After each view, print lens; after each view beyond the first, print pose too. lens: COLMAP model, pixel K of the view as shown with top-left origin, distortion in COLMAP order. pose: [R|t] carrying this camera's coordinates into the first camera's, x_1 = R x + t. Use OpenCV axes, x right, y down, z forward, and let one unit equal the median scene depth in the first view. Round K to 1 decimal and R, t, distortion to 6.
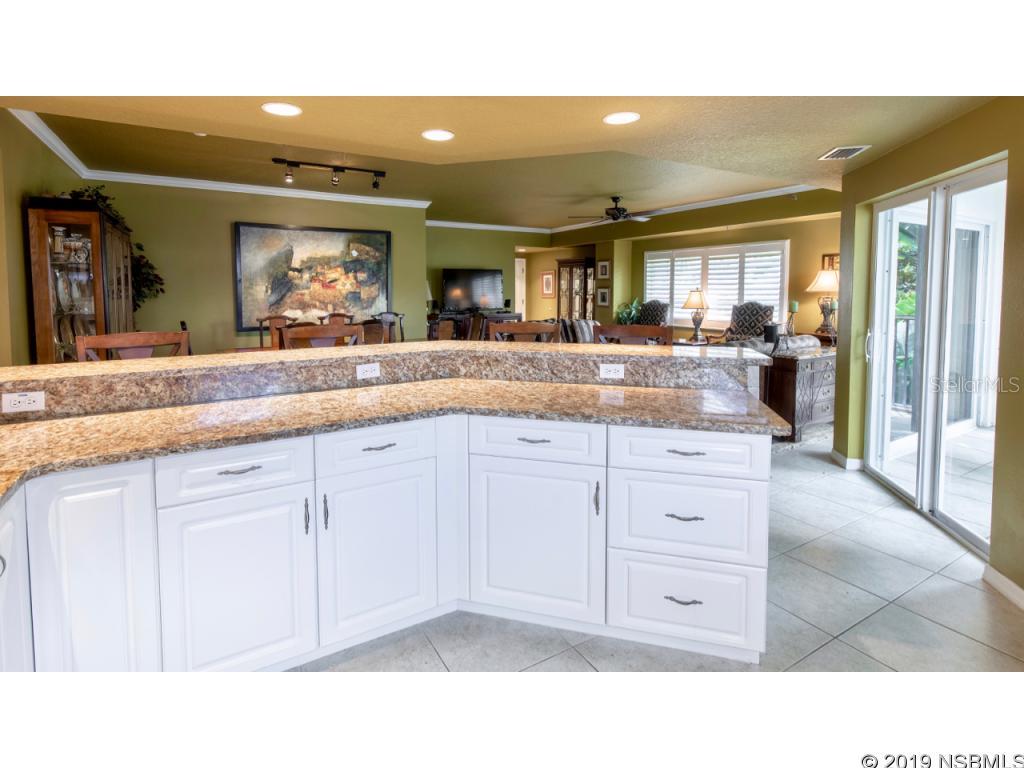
lens RADIAL K [[493.4, 0, 479.3], [0, 493.4, 316.5], [0, 0, 1]] dist [0.005012, -0.003513]
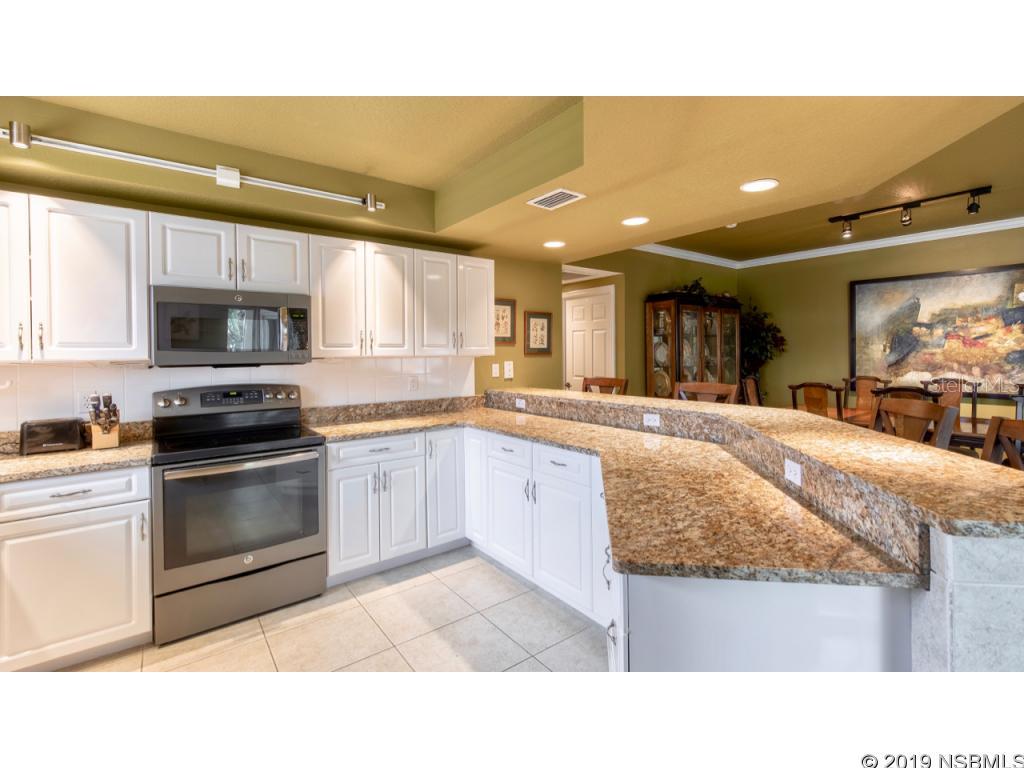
lens RADIAL K [[457.9, 0, 525.9], [0, 457.9, 355.2], [0, 0, 1]] dist [0.007351, -0.003847]
pose [[0.150645, 0.008497, -0.988551, 0.299234], [-0.044114, 0.999025, 0.001864, -0.012893], [0.987603, 0.043328, 0.150873, 0.189884]]
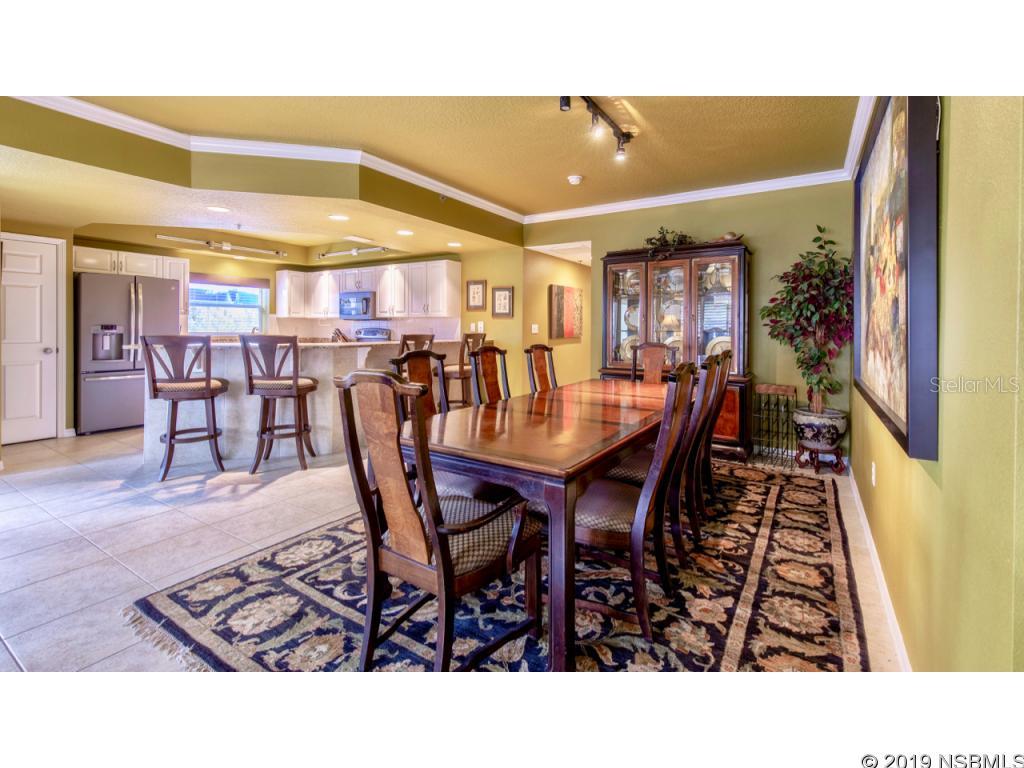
lens RADIAL K [[457.9, 0, 514.8], [0, 457.9, 327.2], [0, 0, 1]] dist [0.007351, -0.003847]
pose [[-0.879238, -0.002716, -0.476375, 0.056358], [-0.030414, 0.998264, 0.050443, -0.040808], [0.475411, 0.058839, -0.877794, 1.130485]]
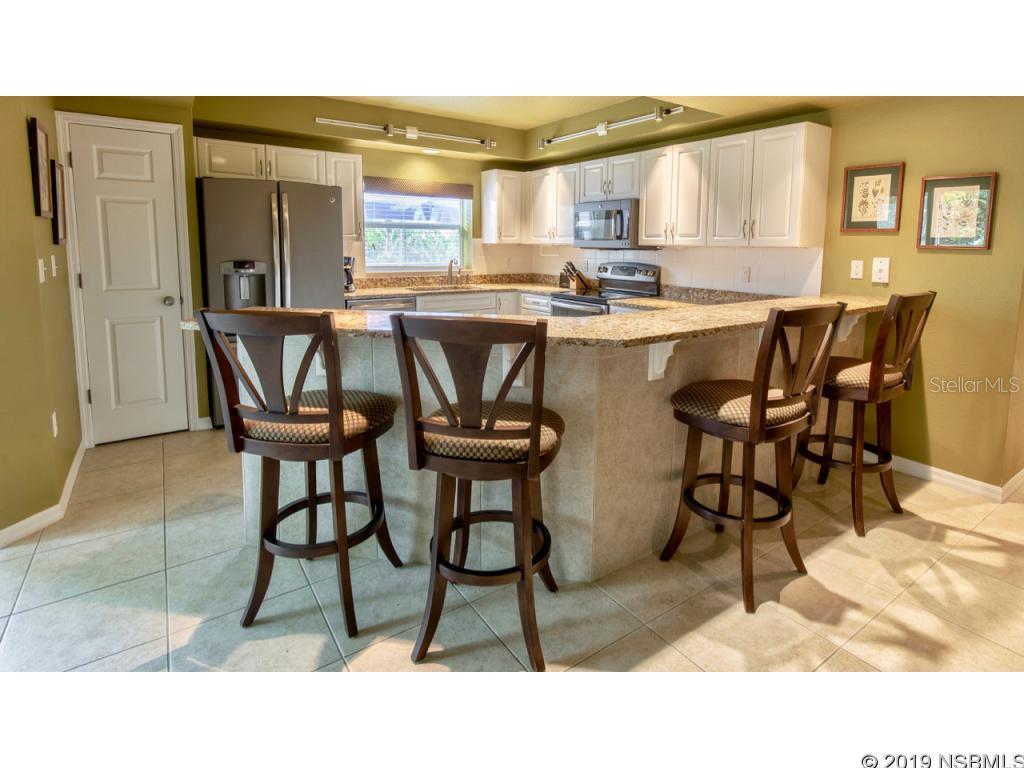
lens RADIAL K [[532.7, 0, 540.2], [0, 532.7, 300.2], [0, 0, 1]] dist [0.004923, -0.001502]
pose [[-0.993363, 0.005344, -0.114897, 0.040754], [-0.013216, 0.987002, 0.160165, -0.038643], [0.114259, 0.160621, -0.980380, 0.722659]]
